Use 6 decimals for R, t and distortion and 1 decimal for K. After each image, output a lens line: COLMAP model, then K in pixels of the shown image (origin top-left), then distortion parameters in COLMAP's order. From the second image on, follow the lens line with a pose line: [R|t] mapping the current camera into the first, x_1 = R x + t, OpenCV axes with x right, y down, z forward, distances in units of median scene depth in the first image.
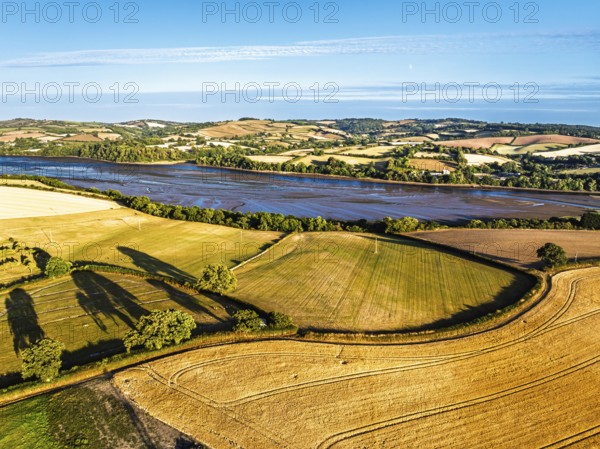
lens RADIAL K [[432.8, 0, 297.2], [0, 432.8, 223.4], [0, 0, 1]] dist [-0.035167, -0.001939]
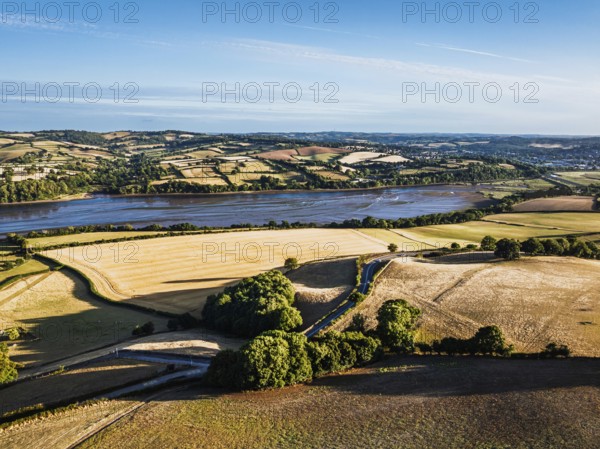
lens RADIAL K [[428.2, 0, 302.2], [0, 428.2, 224.9], [0, 0, 1]] dist [-0.037773, 0.002098]
pose [[0.666745, -0.161049, 0.727677, -0.684292], [0.165131, 0.984028, 0.066480, -0.075046], [-0.726762, 0.075837, 0.682691, 0.122562]]
